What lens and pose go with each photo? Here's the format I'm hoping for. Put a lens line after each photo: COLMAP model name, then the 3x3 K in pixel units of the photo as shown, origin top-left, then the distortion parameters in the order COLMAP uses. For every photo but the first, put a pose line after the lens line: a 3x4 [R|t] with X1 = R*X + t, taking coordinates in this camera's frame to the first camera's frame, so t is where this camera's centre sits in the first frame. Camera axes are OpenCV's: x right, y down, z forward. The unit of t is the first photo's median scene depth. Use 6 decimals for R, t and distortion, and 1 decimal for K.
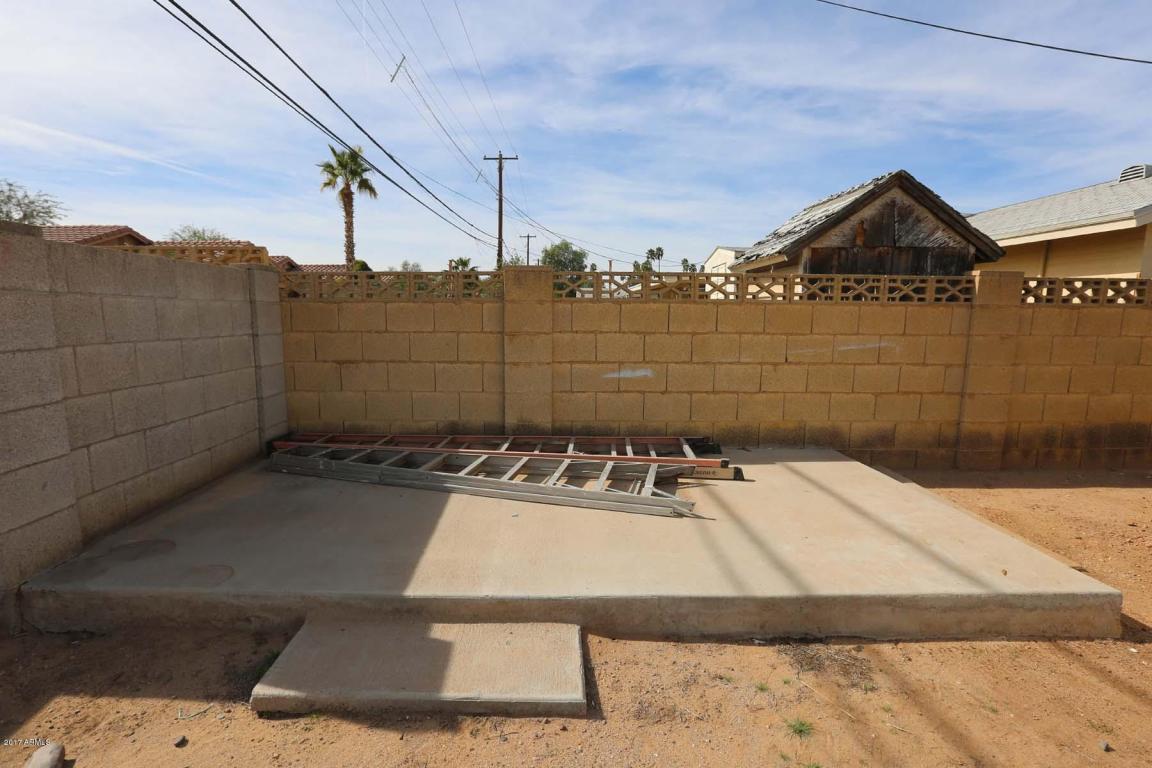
lens RADIAL K [[530.2, 0, 570.8], [0, 530.2, 389.9], [0, 0, 1]] dist [-0.077004, 0.023876]
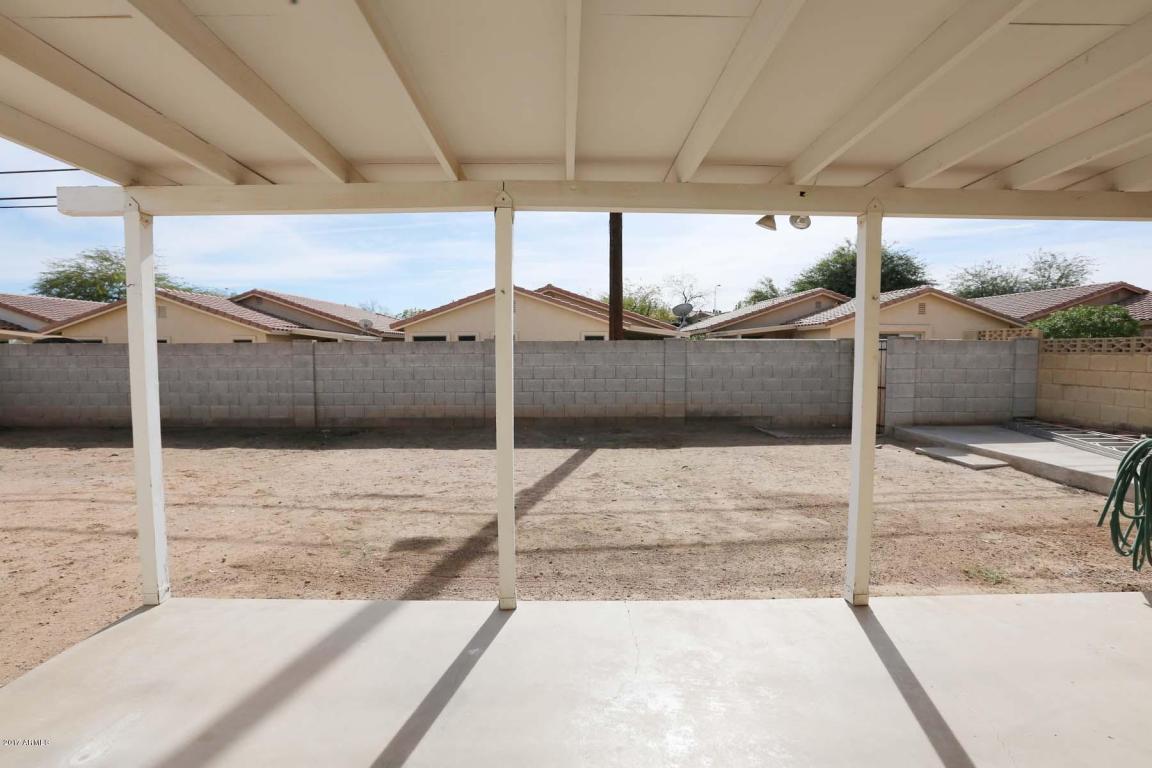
lens RADIAL K [[520.1, 0, 572.9], [0, 520.1, 384.2], [0, 0, 1]] dist [-0.015310, 0.001107]
pose [[-0.030938, 0.034503, -0.998926, 1.452185], [-0.136651, 0.989874, 0.038423, 0.114913], [0.990136, 0.137693, -0.025910, -0.697315]]
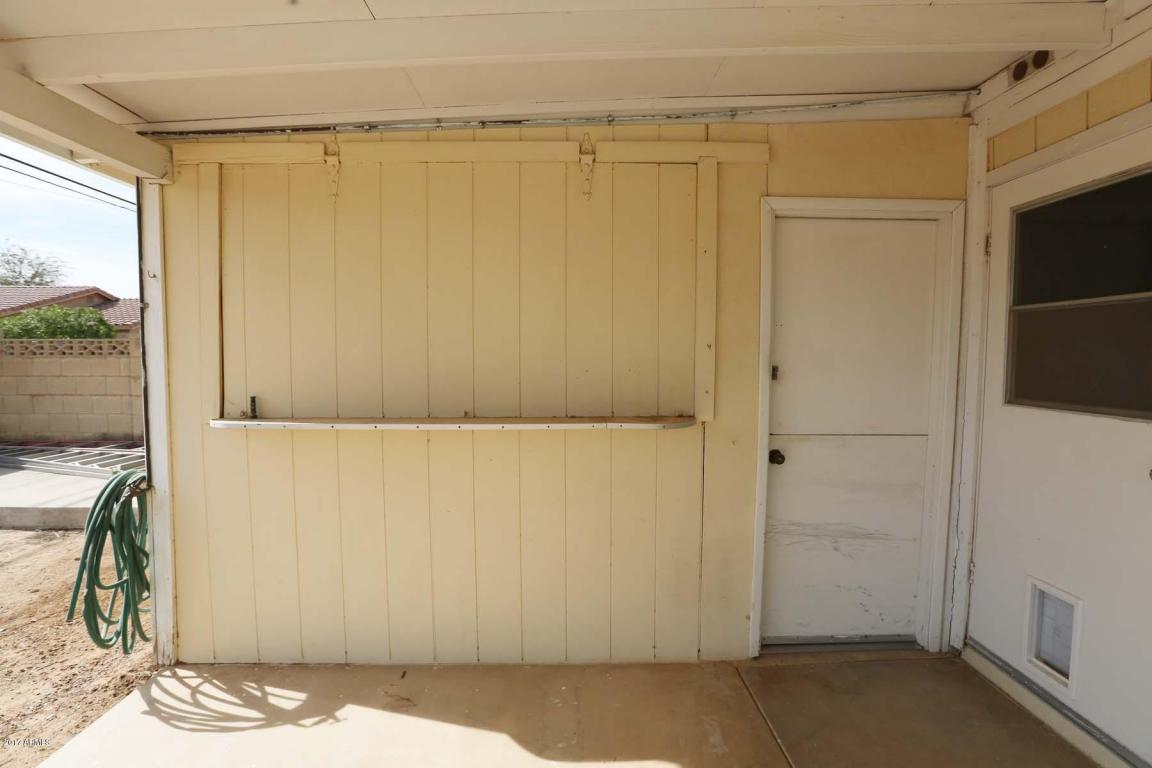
lens RADIAL K [[520.1, 0, 572.9], [0, 520.1, 384.2], [0, 0, 1]] dist [-0.015310, 0.001107]
pose [[0.998685, -0.023603, -0.045503, 1.198062], [0.019737, 0.996302, -0.083618, 0.070160], [0.047308, 0.082610, 0.995458, -0.411308]]
